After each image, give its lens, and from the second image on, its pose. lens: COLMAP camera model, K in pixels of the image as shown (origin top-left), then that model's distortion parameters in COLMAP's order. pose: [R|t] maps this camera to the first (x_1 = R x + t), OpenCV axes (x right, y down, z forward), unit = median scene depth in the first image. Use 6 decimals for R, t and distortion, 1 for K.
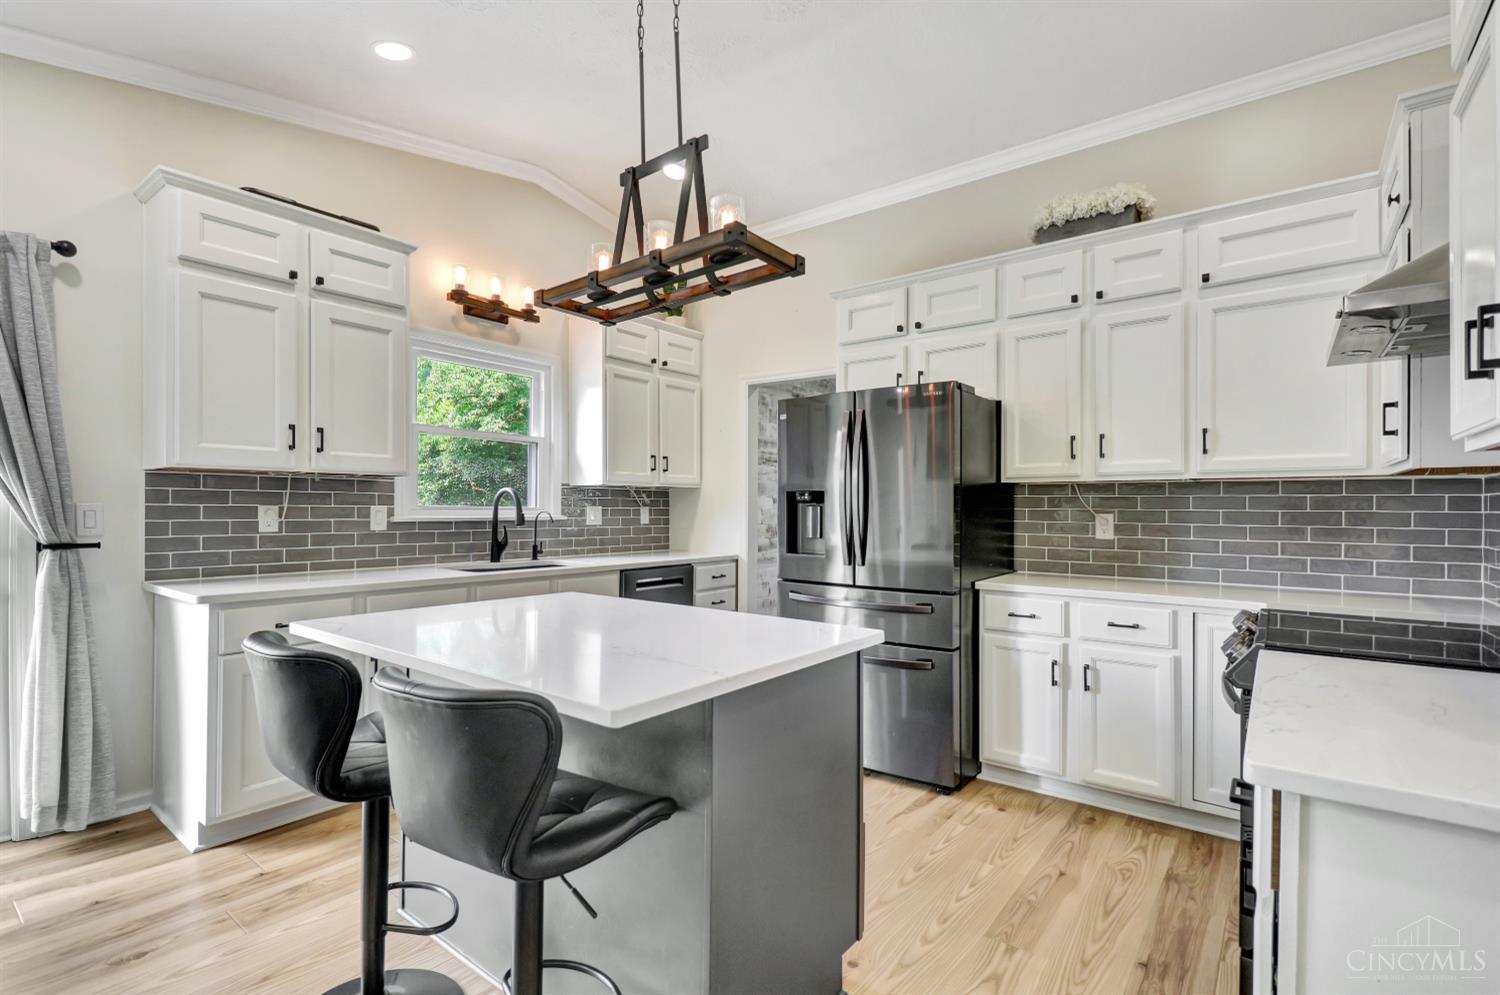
lens RADIAL K [[706.7, 0, 737.6], [0, 706.7, 500.7], [0, 0, 1]] dist [-0.004118, -0.000686]
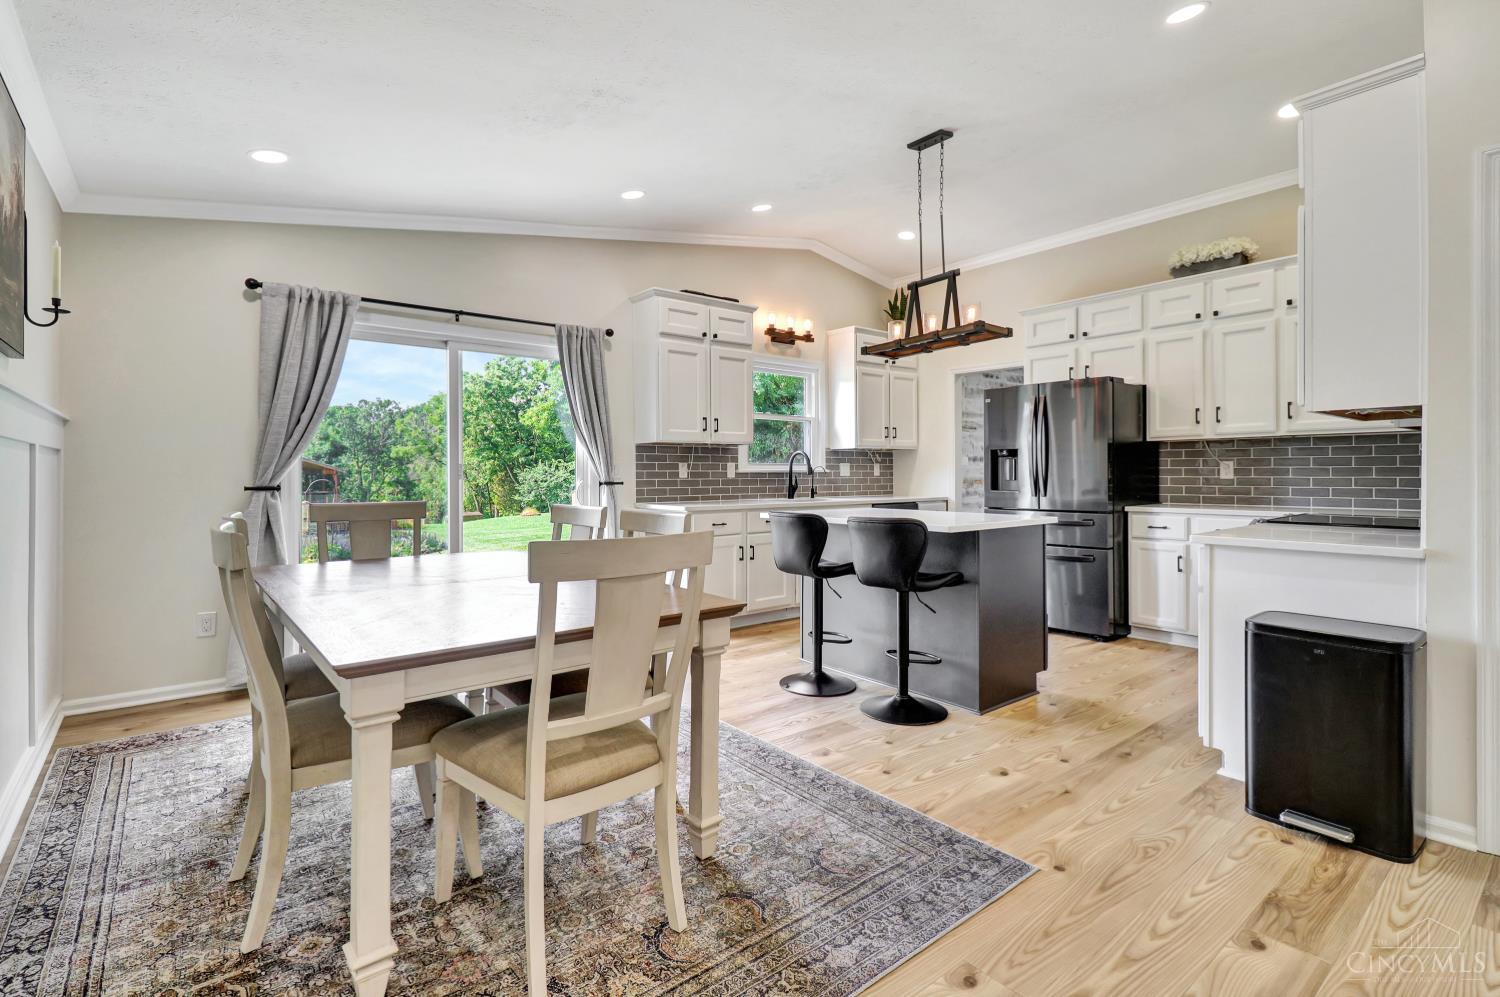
lens RADIAL K [[718.1, 0, 721.6], [0, 718.1, 478.1], [0, 0, 1]] dist [0.006216, -0.008896]
pose [[0.970053, -0.009000, -0.242727, -0.123609], [0.012912, 0.999811, 0.014529, 0.018739], [0.242550, -0.017228, 0.969986, -0.675580]]
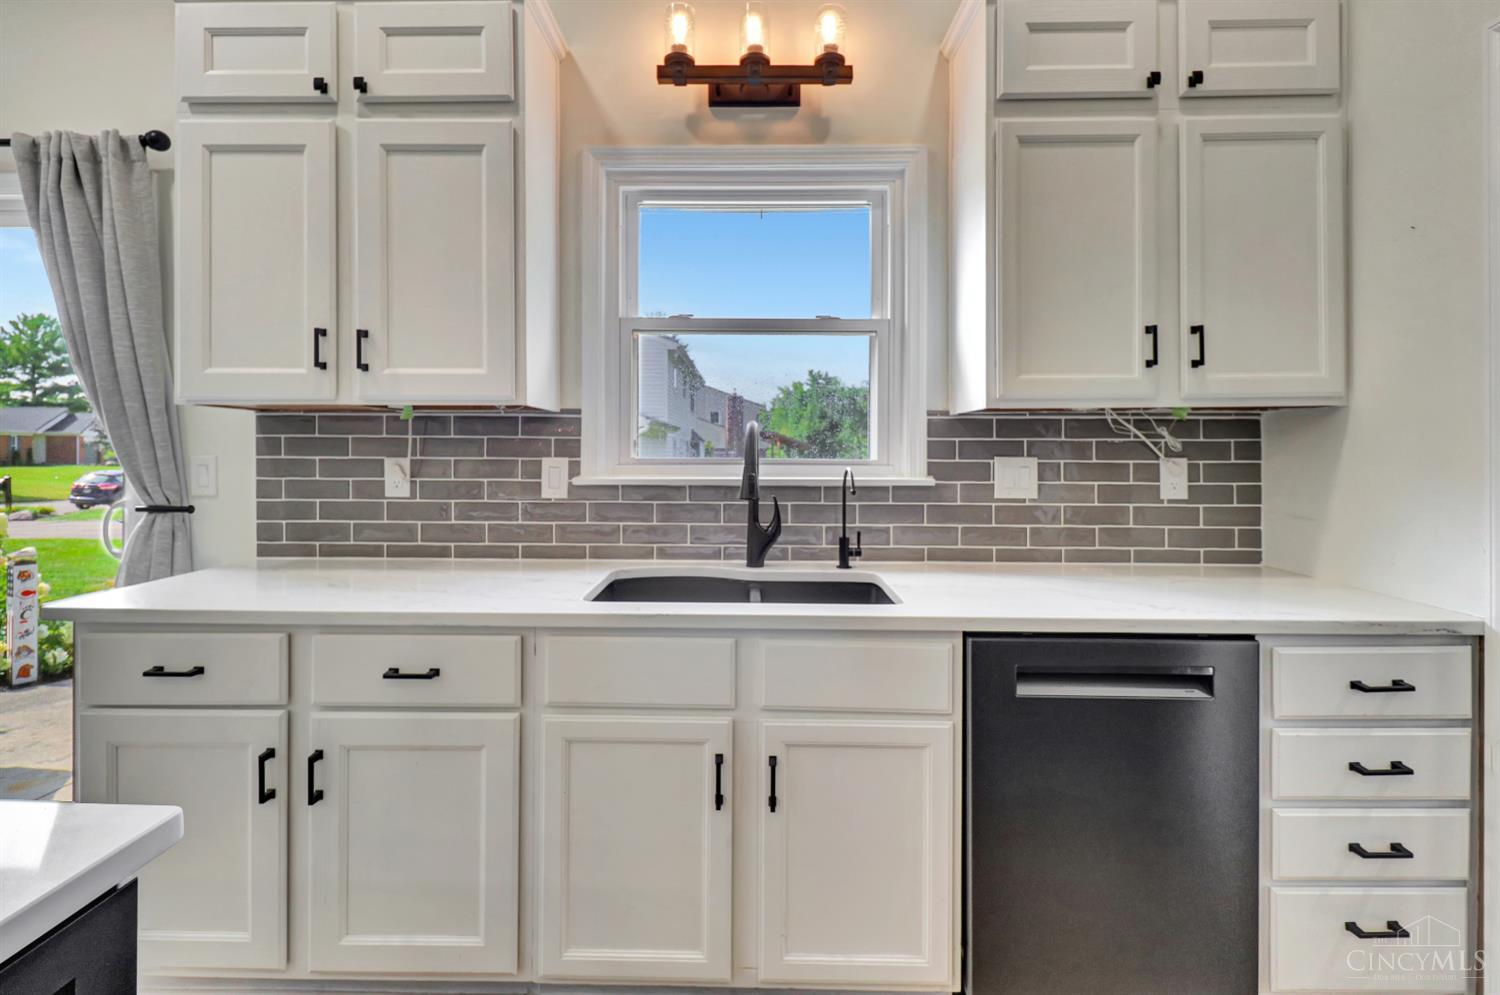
lens RADIAL K [[721.5, 0, 746.5], [0, 721.5, 457.9], [0, 0, 1]] dist [0.002556, -0.000186]
pose [[0.595590, -0.003575, -0.803280, 0.089022], [0.008983, 0.999957, 0.002210, 0.007618], [0.803238, -0.008532, 0.595597, 0.793596]]
